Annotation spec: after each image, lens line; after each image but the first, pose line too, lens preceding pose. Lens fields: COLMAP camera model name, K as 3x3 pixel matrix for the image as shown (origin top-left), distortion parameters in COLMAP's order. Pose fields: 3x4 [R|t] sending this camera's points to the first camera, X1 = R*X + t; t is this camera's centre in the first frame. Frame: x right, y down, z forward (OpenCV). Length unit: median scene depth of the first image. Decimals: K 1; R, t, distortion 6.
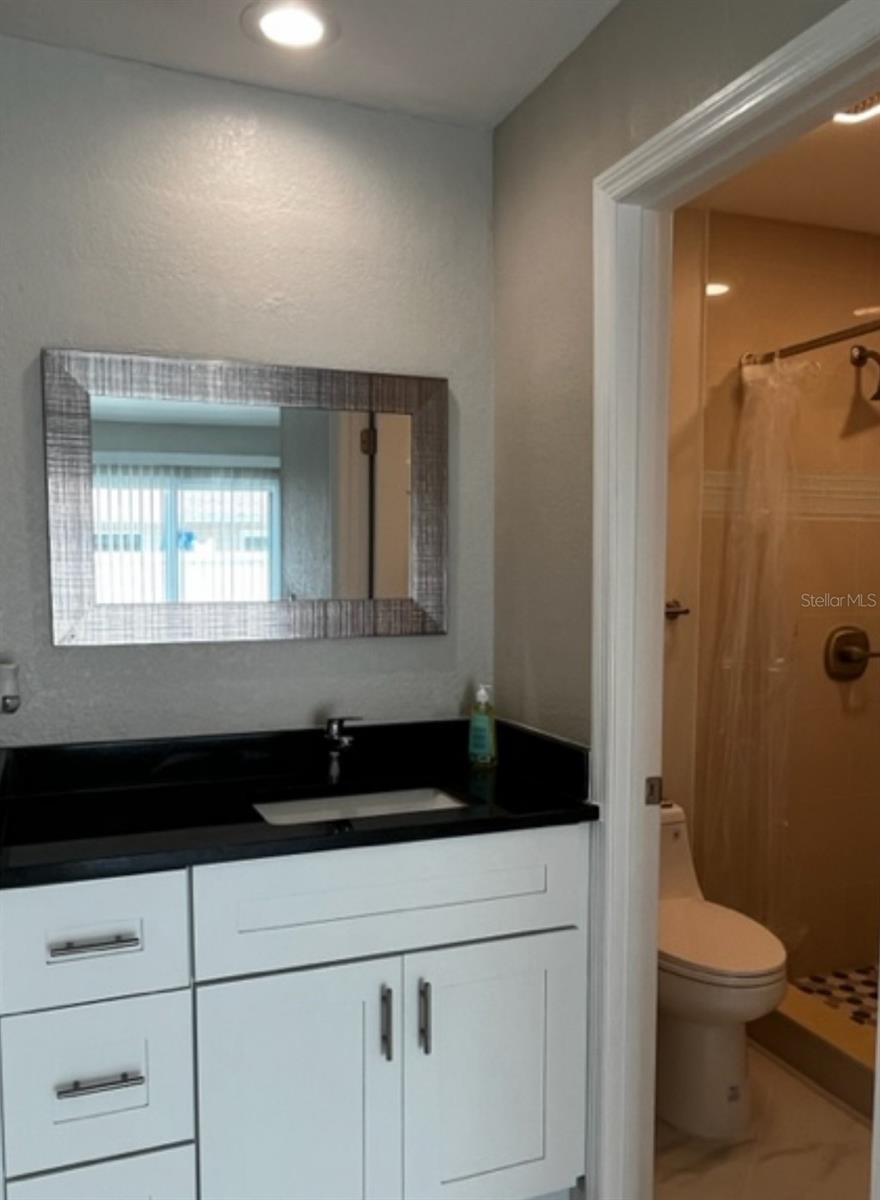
lens RADIAL K [[996.6, 0, 440.0], [0, 996.6, 600.0], [0, 0, 1]] dist [0.002387, 0.001080]
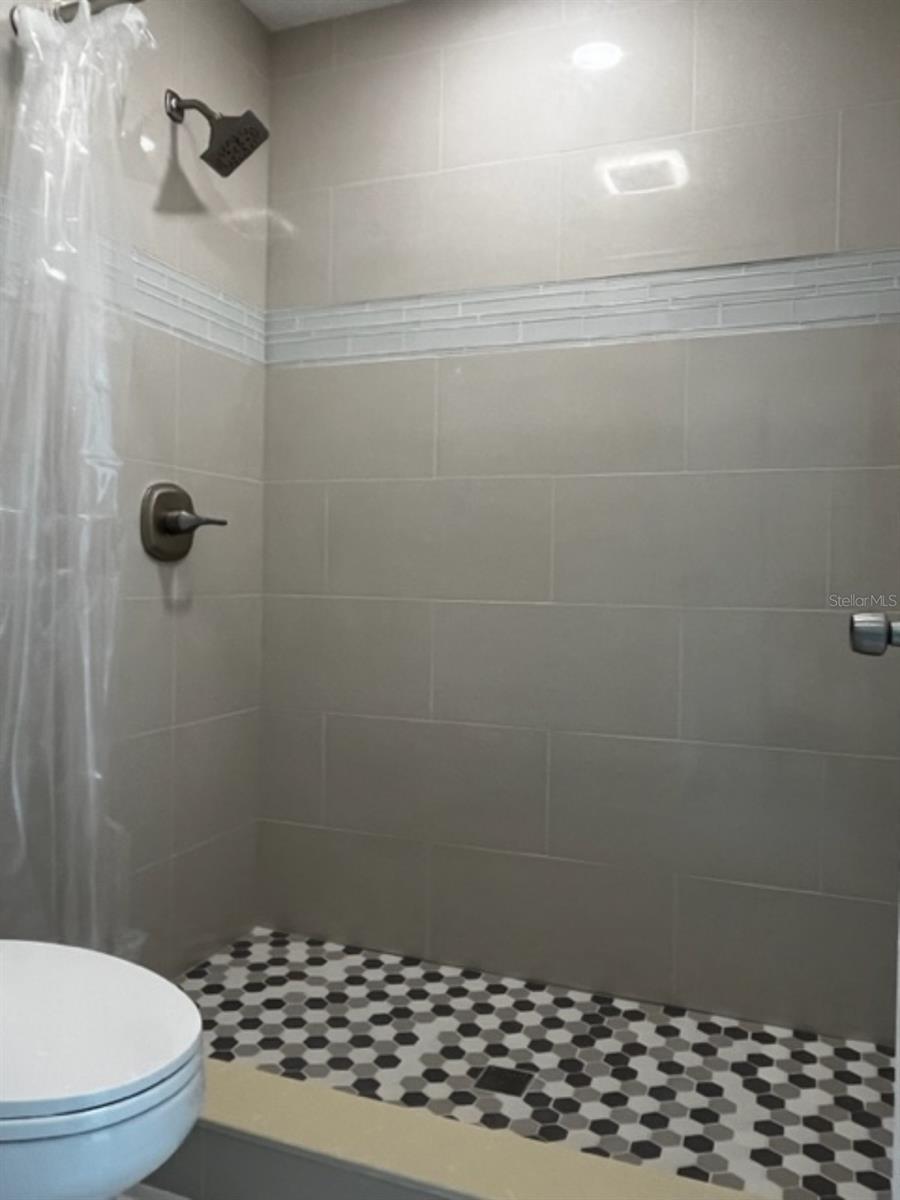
lens RADIAL K [[938.3, 0, 450.0], [0, 938.3, 600.0], [0, 0, 1]] dist [0.004362, 0.000681]
pose [[0.683126, -0.008596, 0.730250, 0.064197], [0.011732, 0.999931, 0.000796, 0.109825], [-0.730206, 0.008023, 0.683180, 0.412790]]
